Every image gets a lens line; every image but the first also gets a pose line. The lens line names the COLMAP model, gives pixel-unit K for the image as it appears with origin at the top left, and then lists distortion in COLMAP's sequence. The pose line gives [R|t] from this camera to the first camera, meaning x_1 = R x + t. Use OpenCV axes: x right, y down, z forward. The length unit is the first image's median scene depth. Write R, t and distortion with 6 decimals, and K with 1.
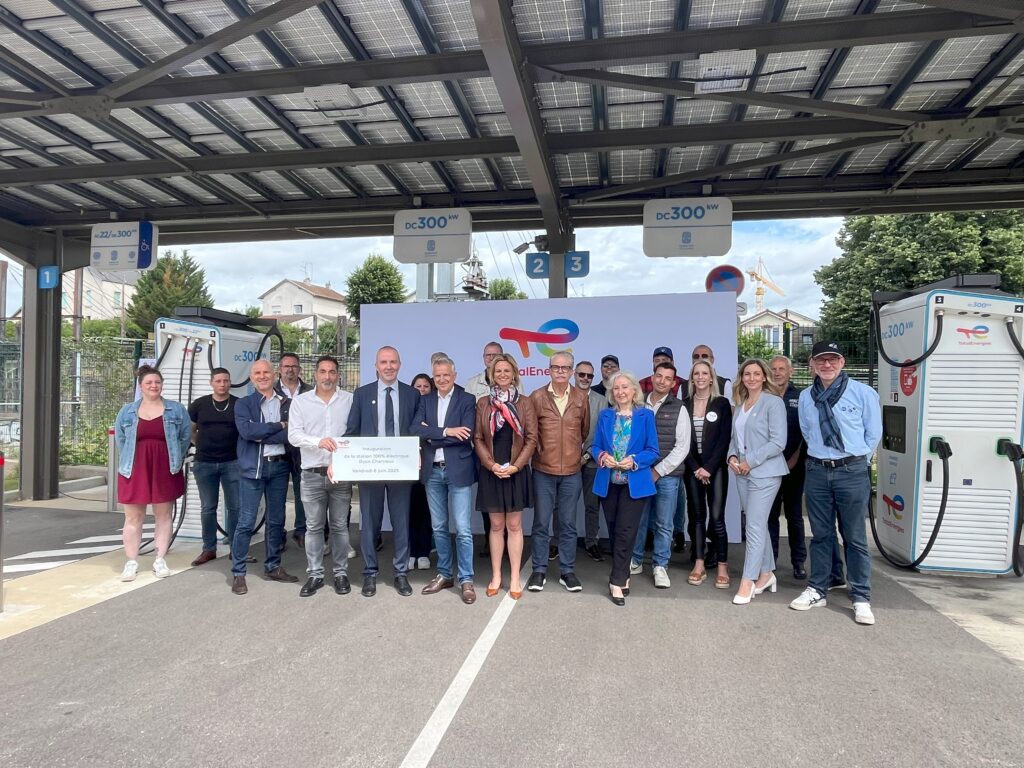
lens RADIAL K [[612.7, 0, 502.7], [0, 612.7, 381.7], [0, 0, 1]] dist [-0.019345, 0.015028]
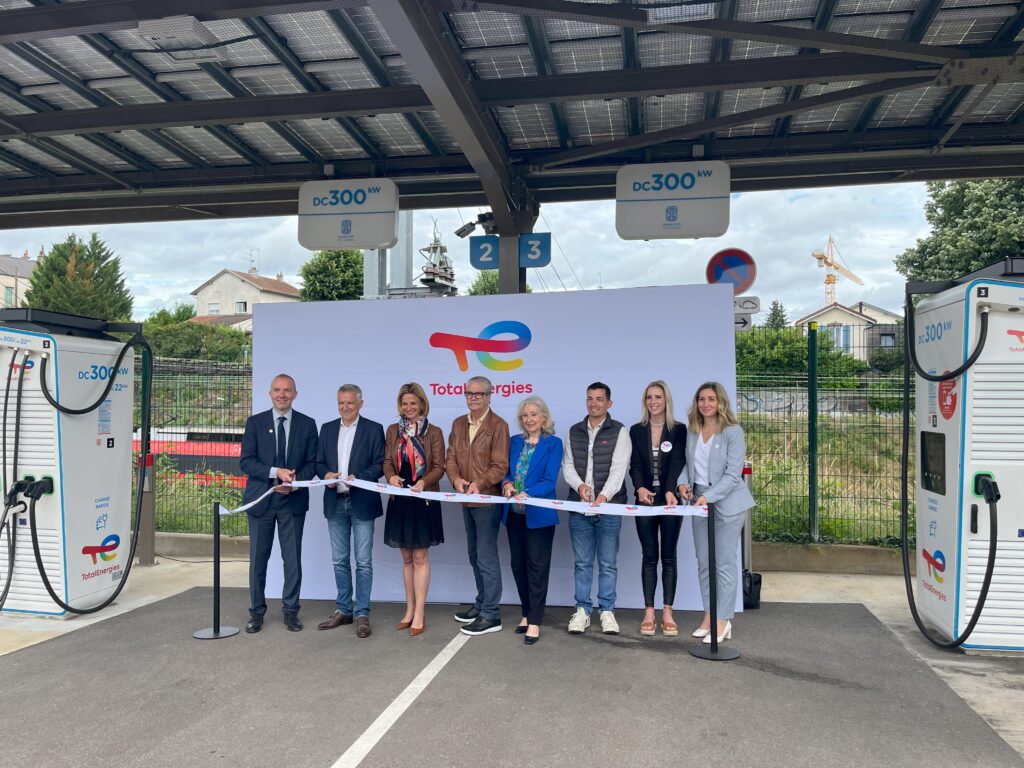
lens RADIAL K [[770.5, 0, 510.9], [0, 770.5, 387.1], [0, 0, 1]] dist [0.043358, -0.063099]
pose [[0.999965, -0.008281, -0.000663, 0.104211], [0.008272, 0.999893, -0.012064, -0.007983], [0.000762, 0.012058, 0.999927, 0.029415]]
